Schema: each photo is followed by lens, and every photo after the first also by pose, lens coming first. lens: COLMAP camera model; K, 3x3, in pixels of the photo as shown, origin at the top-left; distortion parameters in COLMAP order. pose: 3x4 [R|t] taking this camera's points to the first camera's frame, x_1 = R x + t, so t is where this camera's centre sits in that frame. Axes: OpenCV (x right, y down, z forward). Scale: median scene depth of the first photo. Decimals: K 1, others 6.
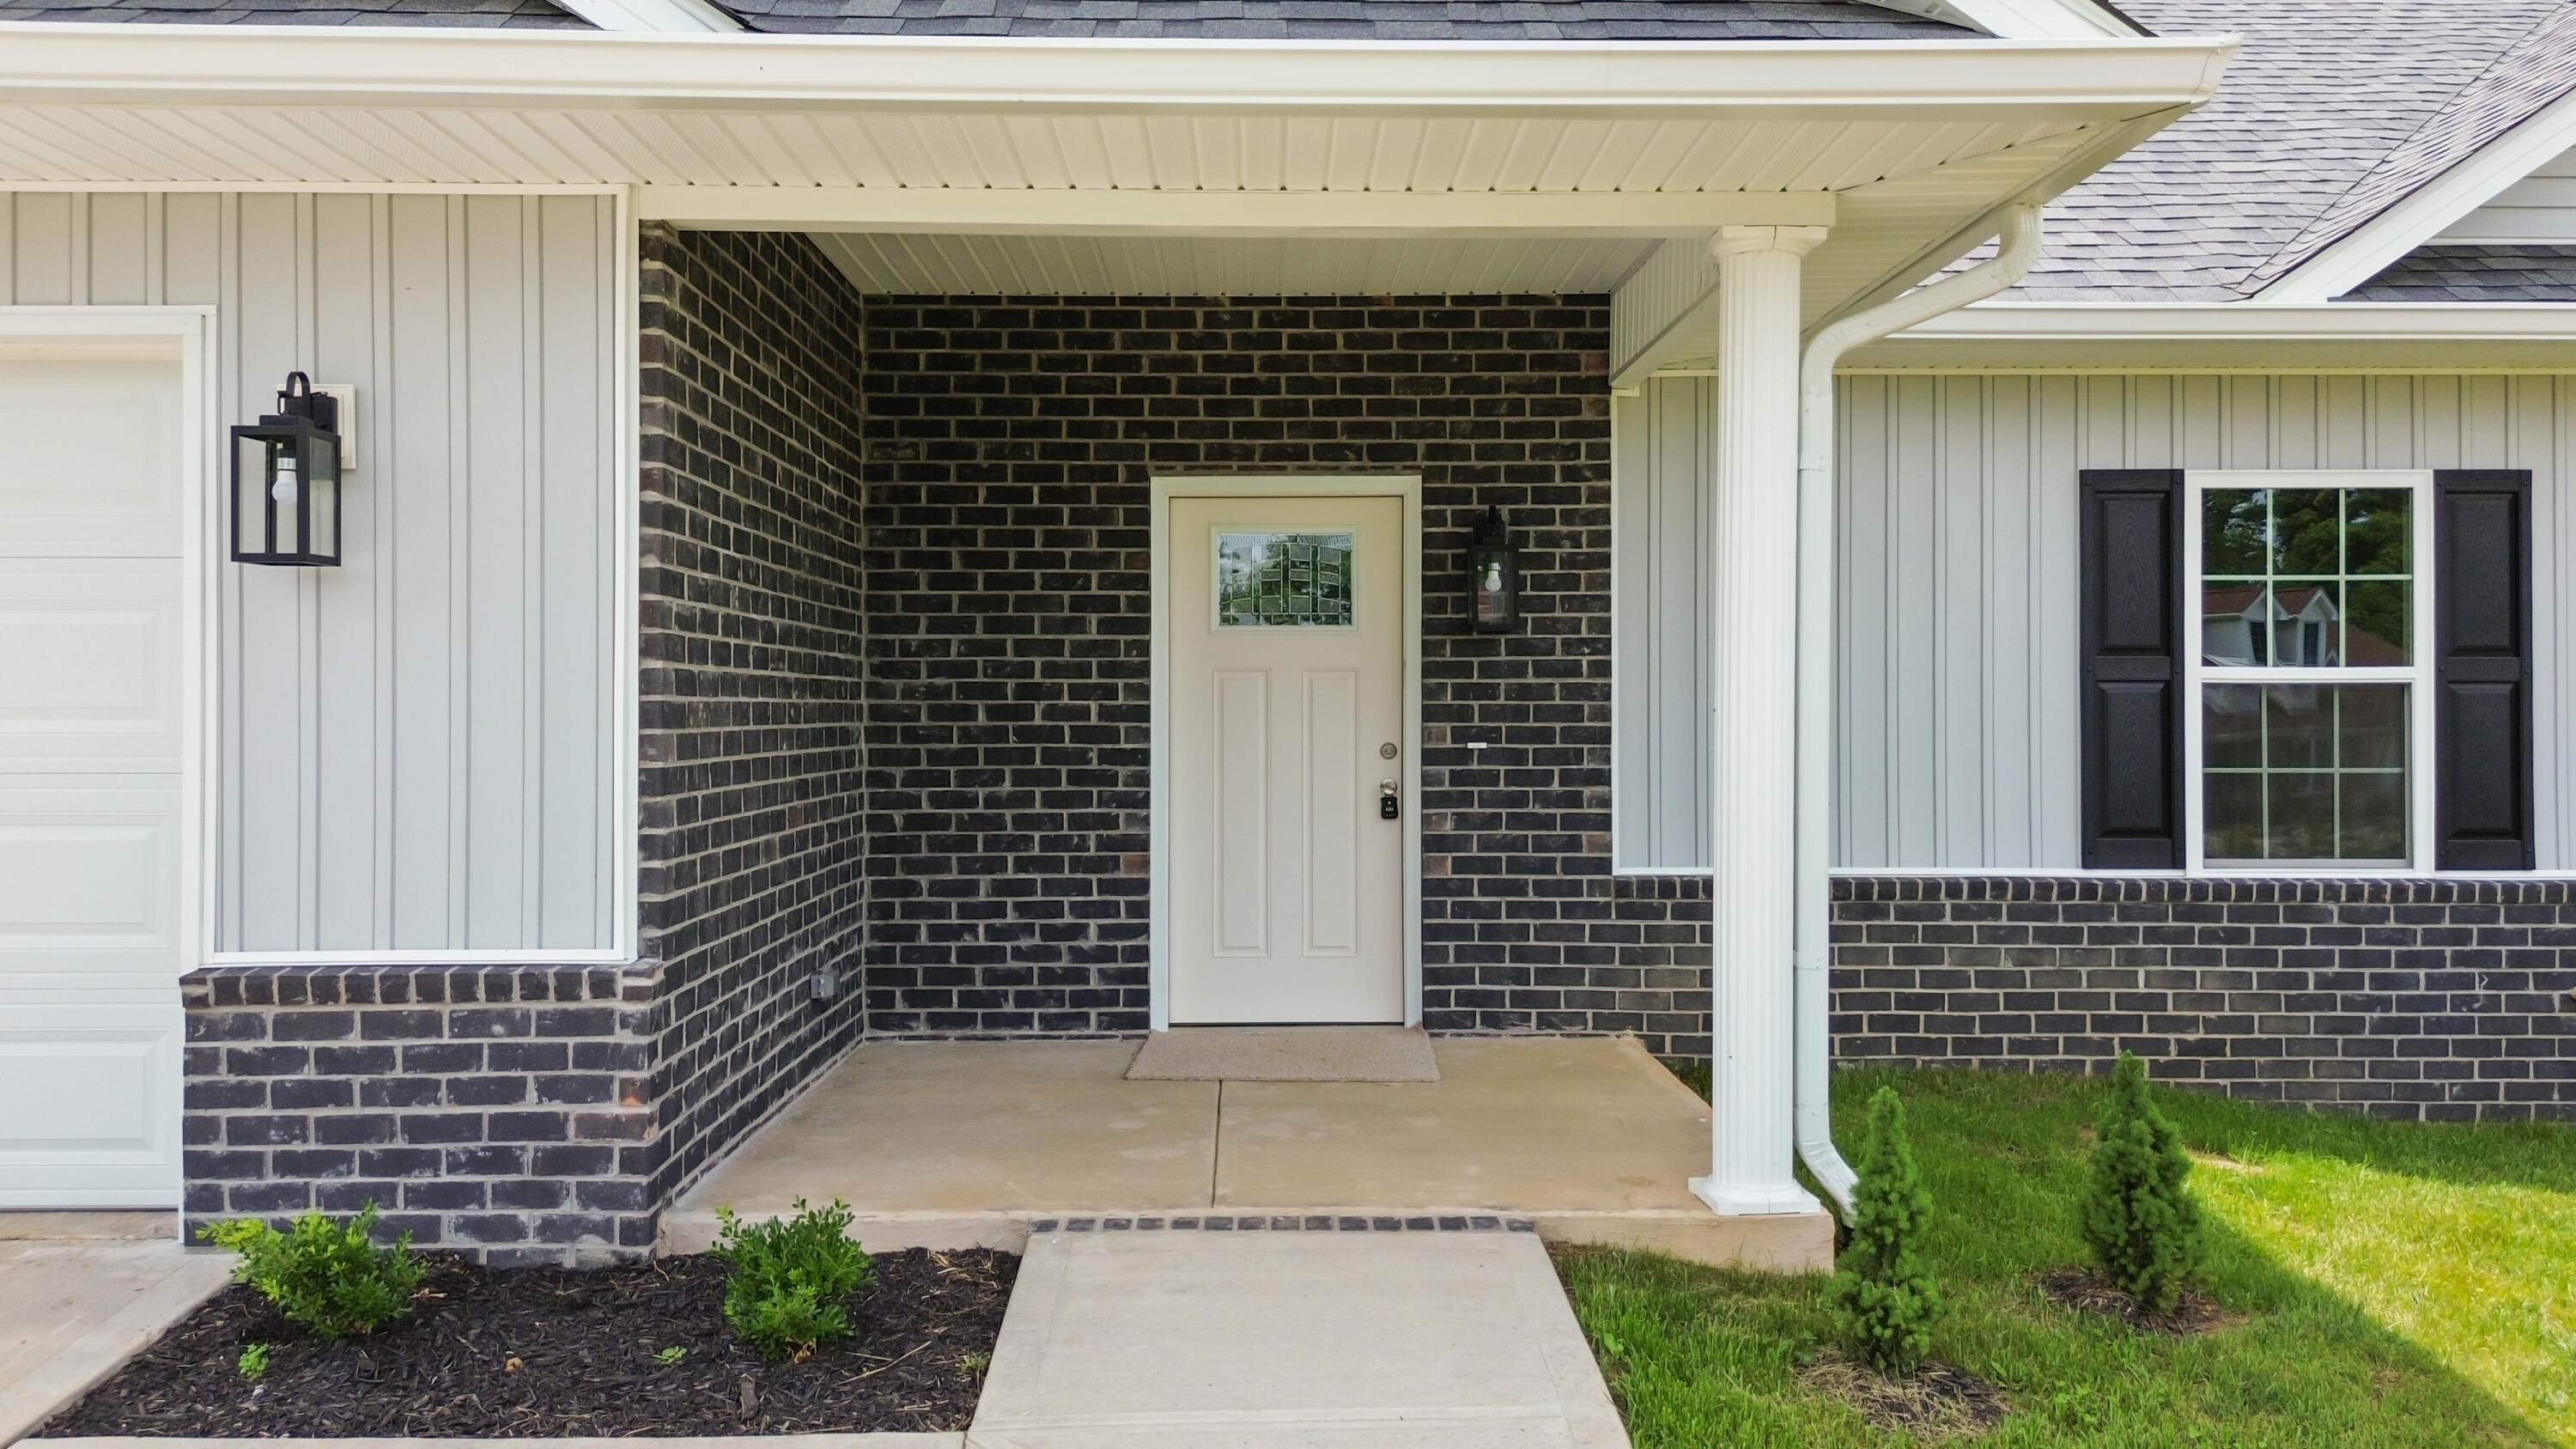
lens RADIAL K [[2644.6, 0, 1286.1], [0, 2644.6, 722.1], [0, 0, 1]] dist [0.011225, -0.008840]
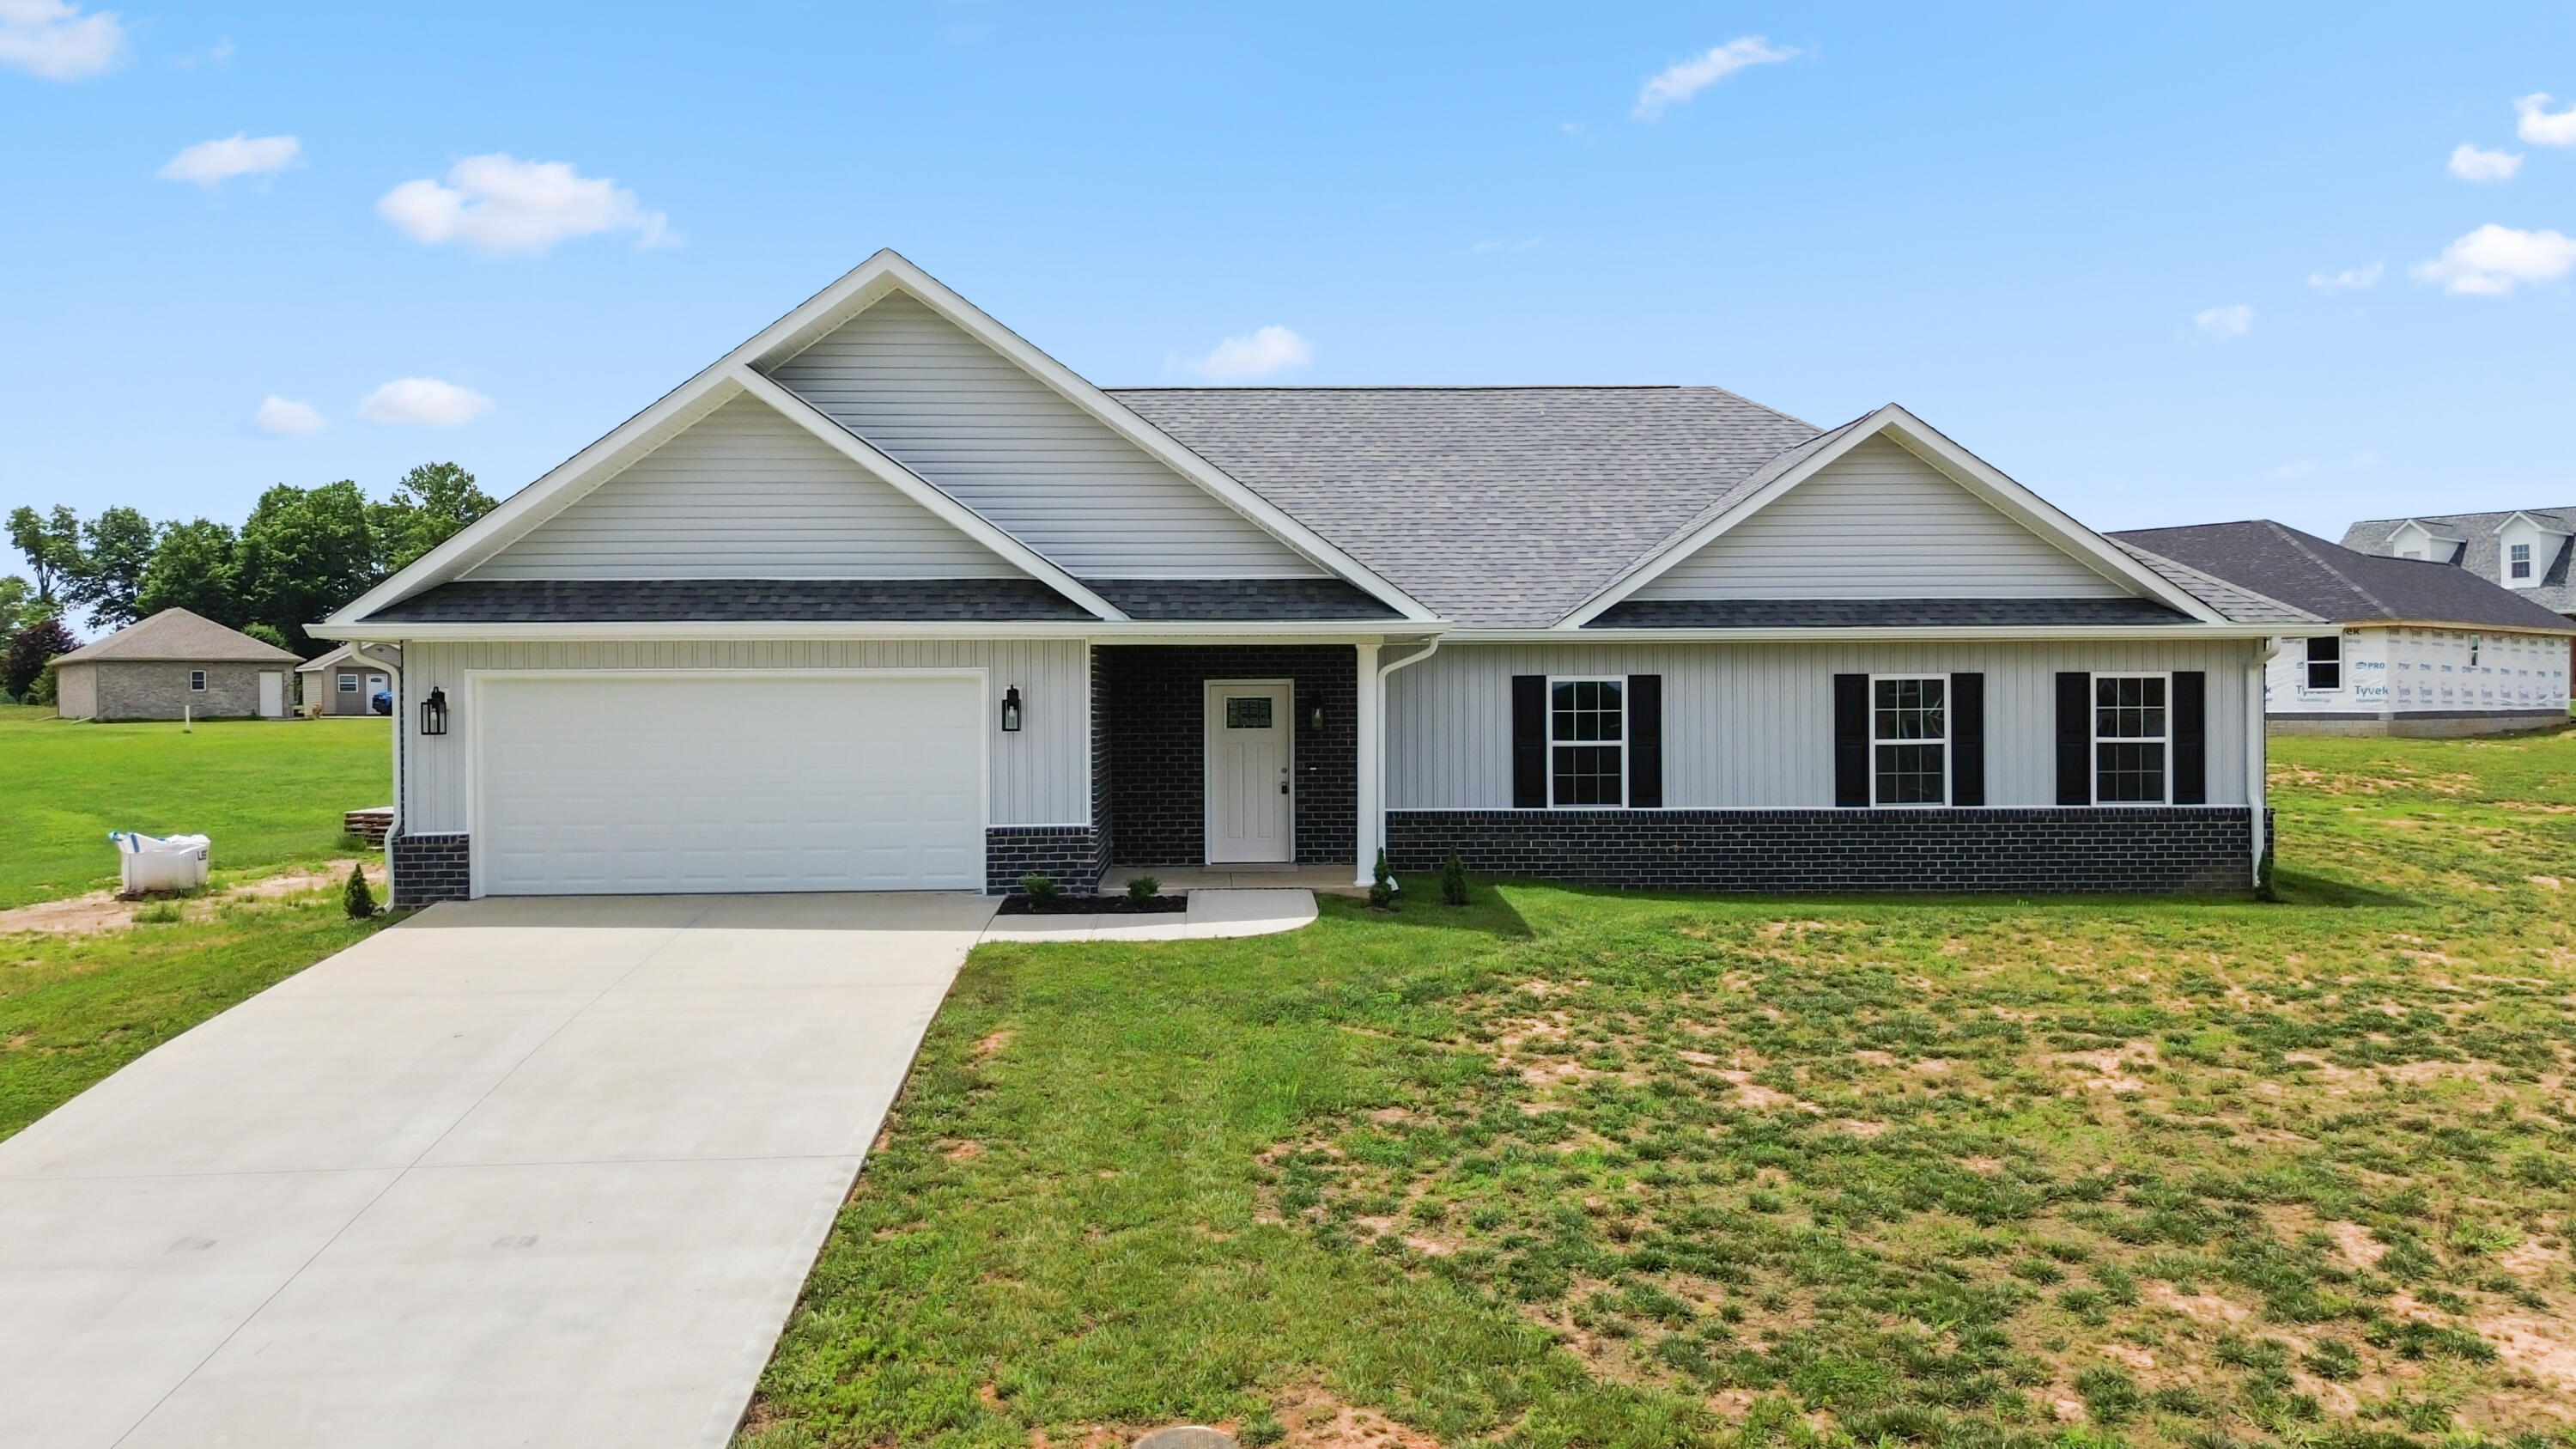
lens RADIAL K [[2644.6, 0, 1286.1], [0, 2644.6, 722.1], [0, 0, 1]] dist [0.011225, -0.008840]
pose [[0.999929, -0.006001, 0.010316, 0.010661], [0.005974, 0.999979, 0.002684, -0.054081], [-0.010332, -0.002622, 0.999943, -2.076534]]
